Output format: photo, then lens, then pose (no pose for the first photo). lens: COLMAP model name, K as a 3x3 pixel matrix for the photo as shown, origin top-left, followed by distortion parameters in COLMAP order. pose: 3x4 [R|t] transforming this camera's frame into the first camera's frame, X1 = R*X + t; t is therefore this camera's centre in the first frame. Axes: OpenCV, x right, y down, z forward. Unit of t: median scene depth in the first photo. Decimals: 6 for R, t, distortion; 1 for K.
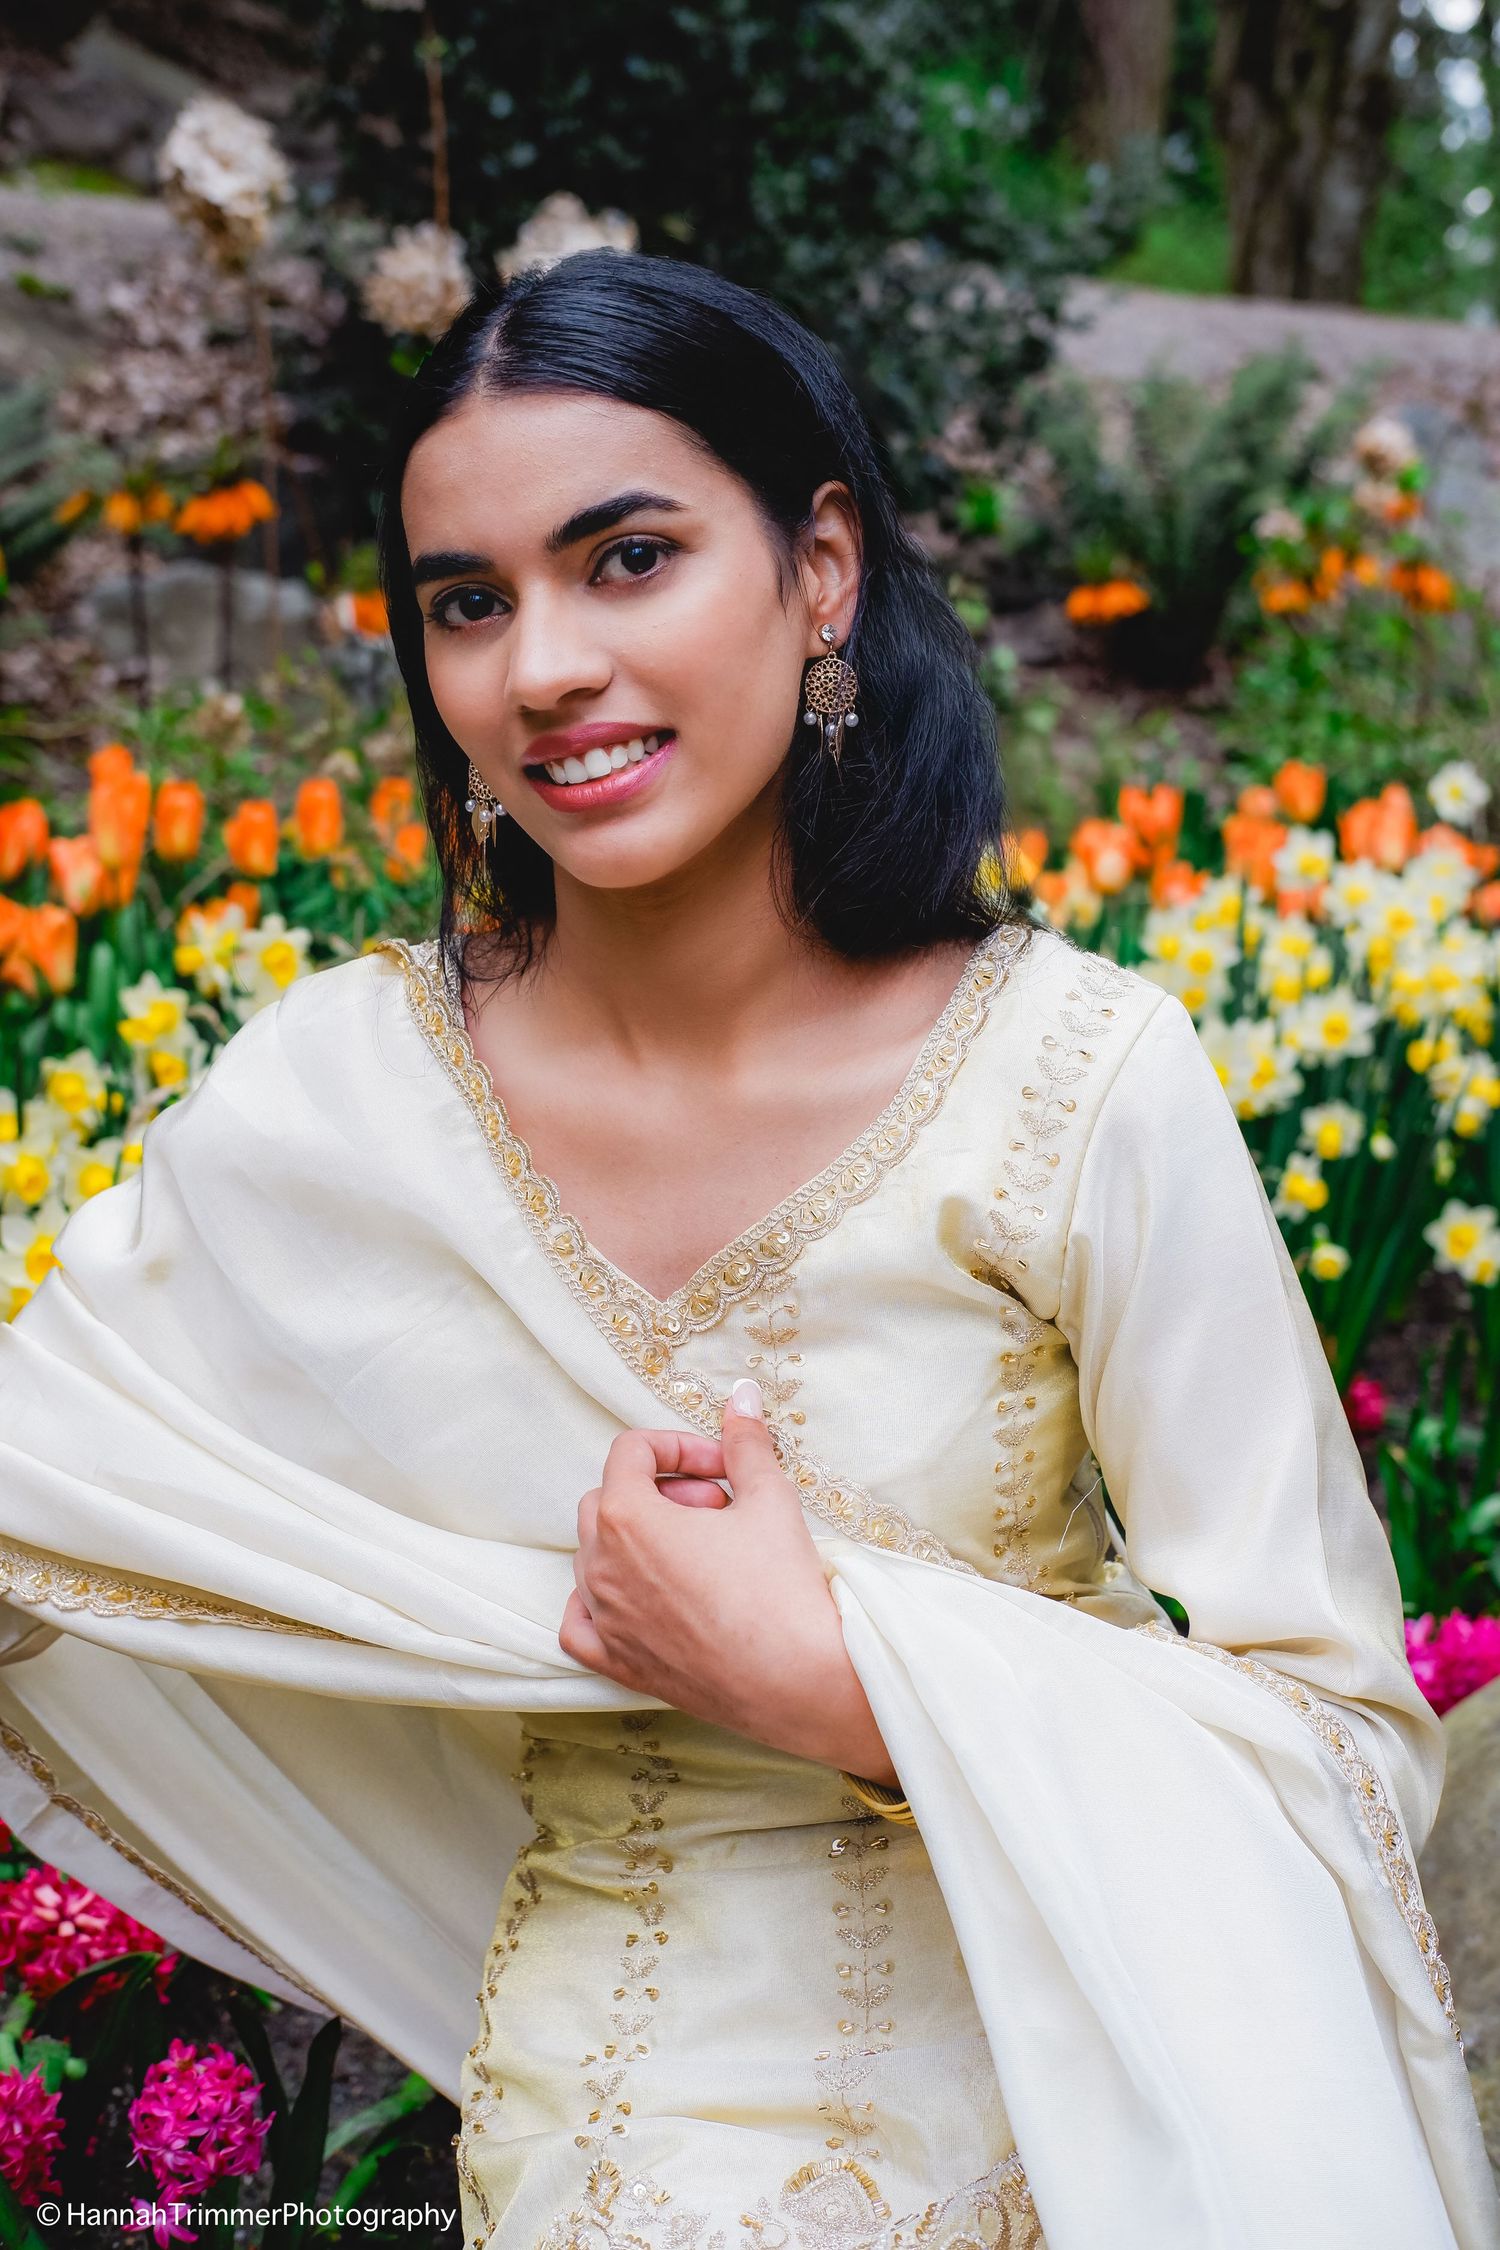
lens RADIAL K [[3505.0, 0, 750.0], [0, 3505.0, 1125.0], [0, 0, 1]] dist [0.031119, -0.056340]
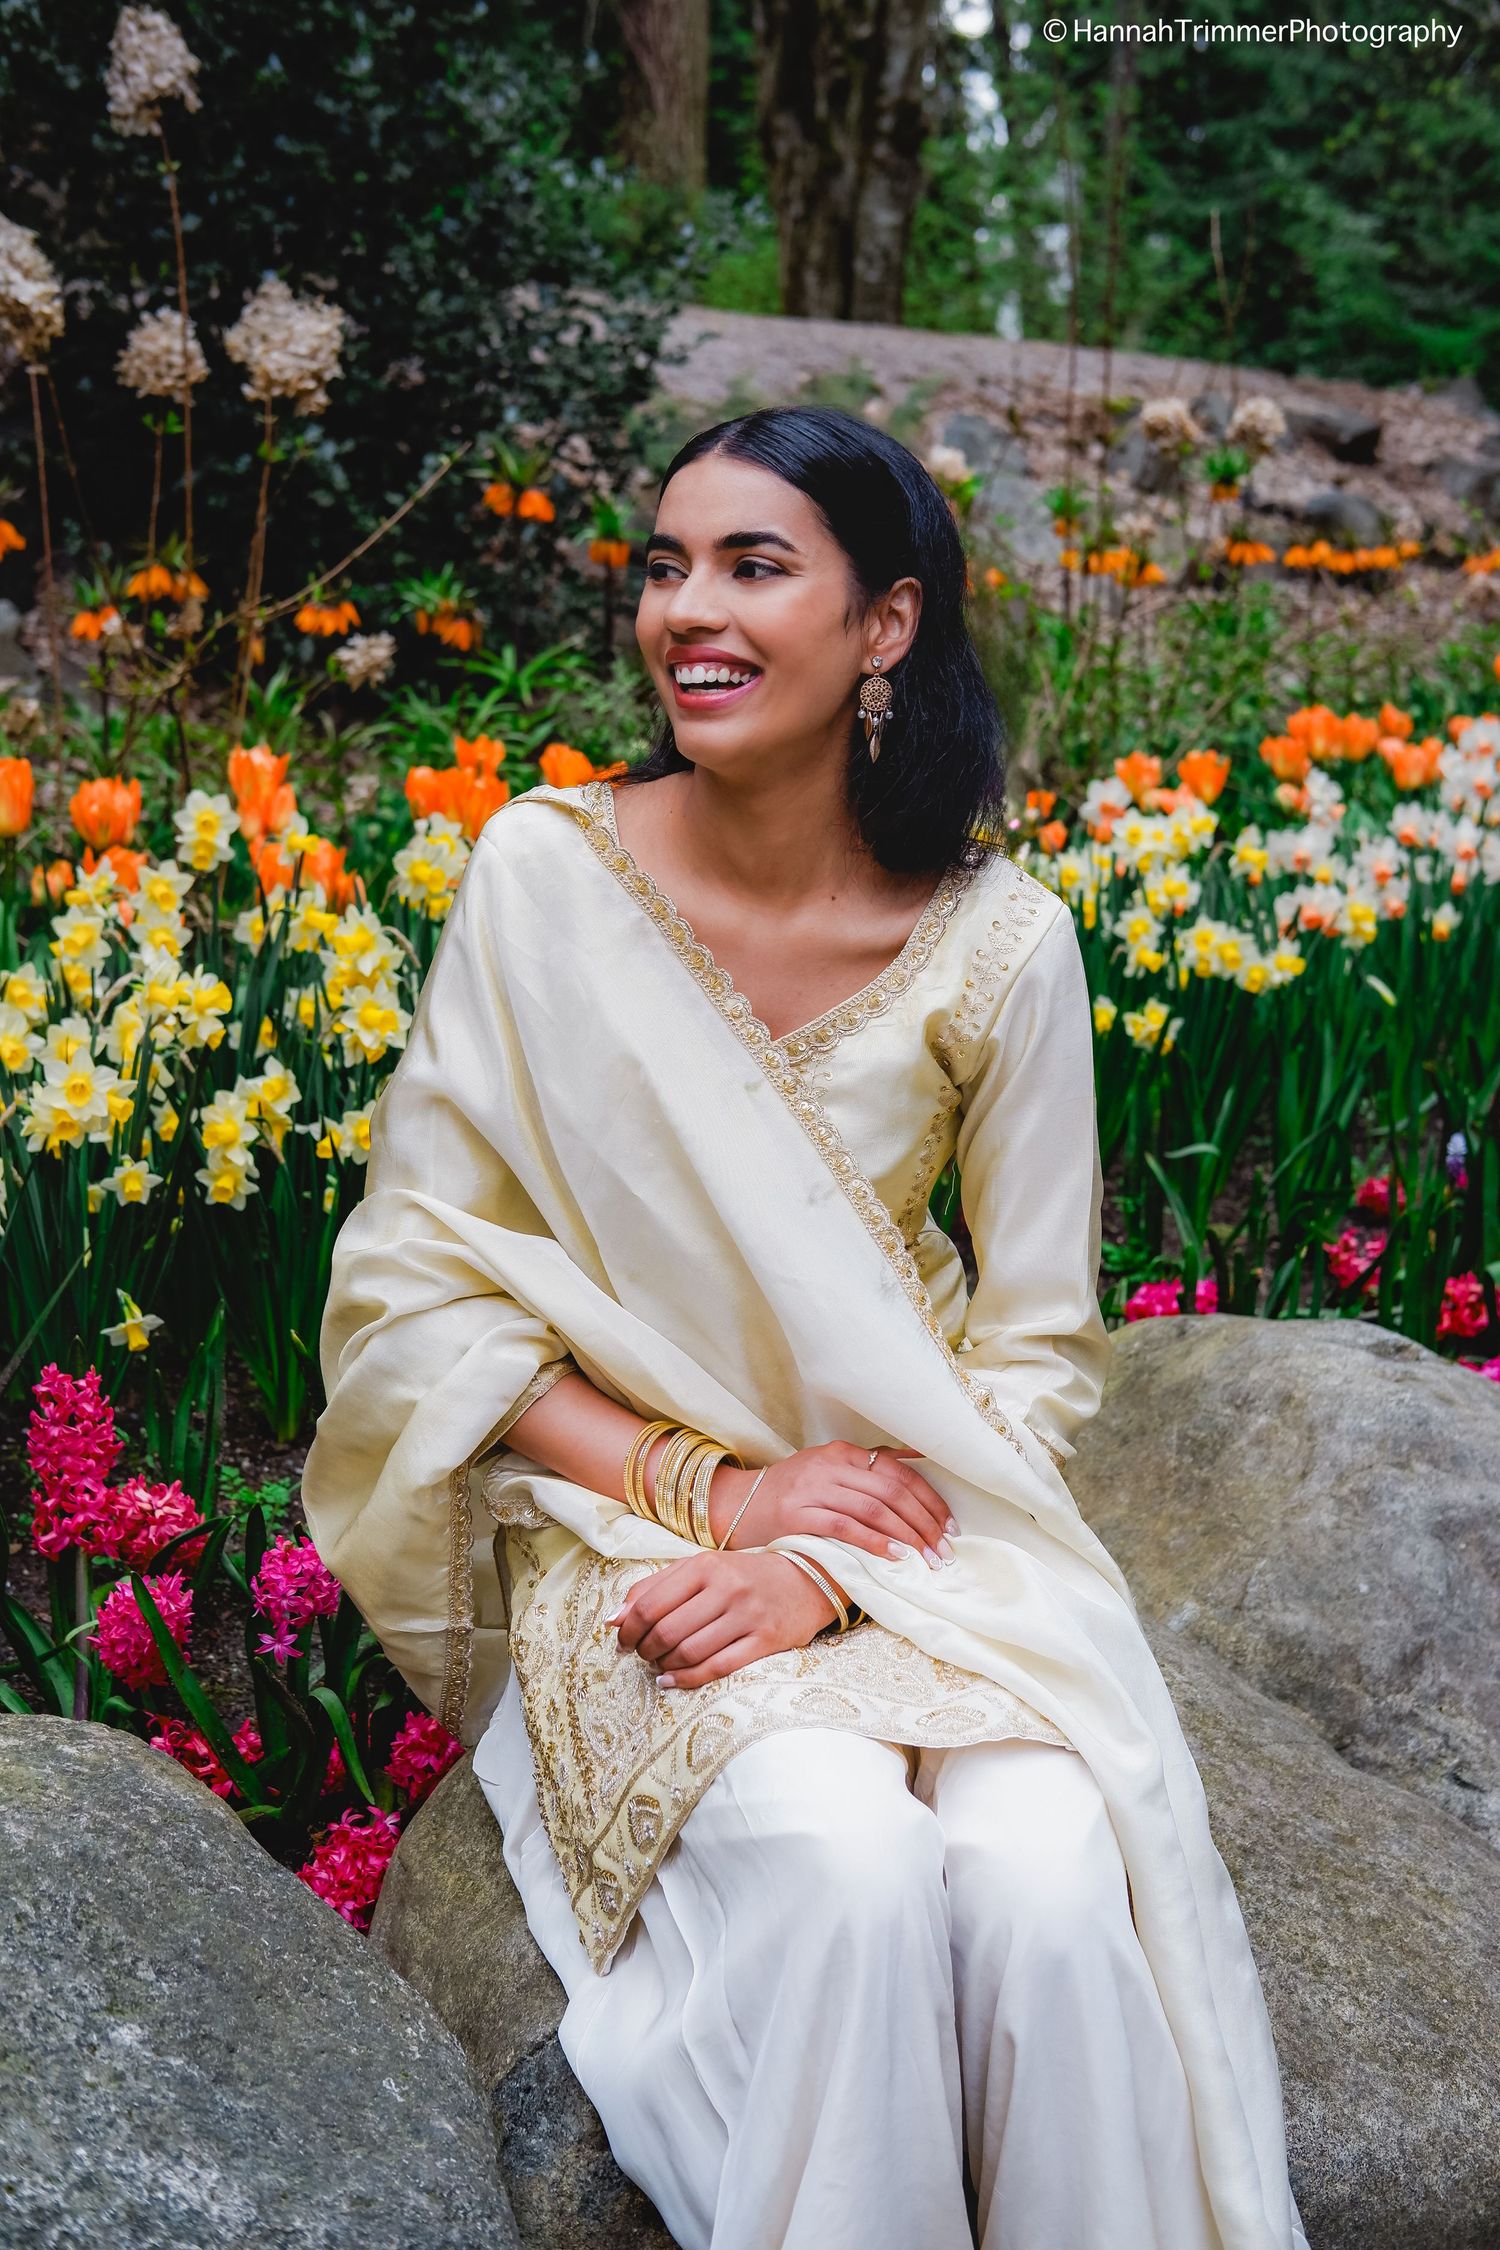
lens RADIAL K [[3505.0, 0, 750.0], [0, 3505.0, 1125.0], [0, 0, 1]] dist [0.031119, -0.056340]
pose [[0.991512, -0.045850, 0.121666, -0.034495], [0.045533, 0.998948, 0.005384, 0.019113], [-0.121785, 0.000201, 0.992557, -0.152167]]
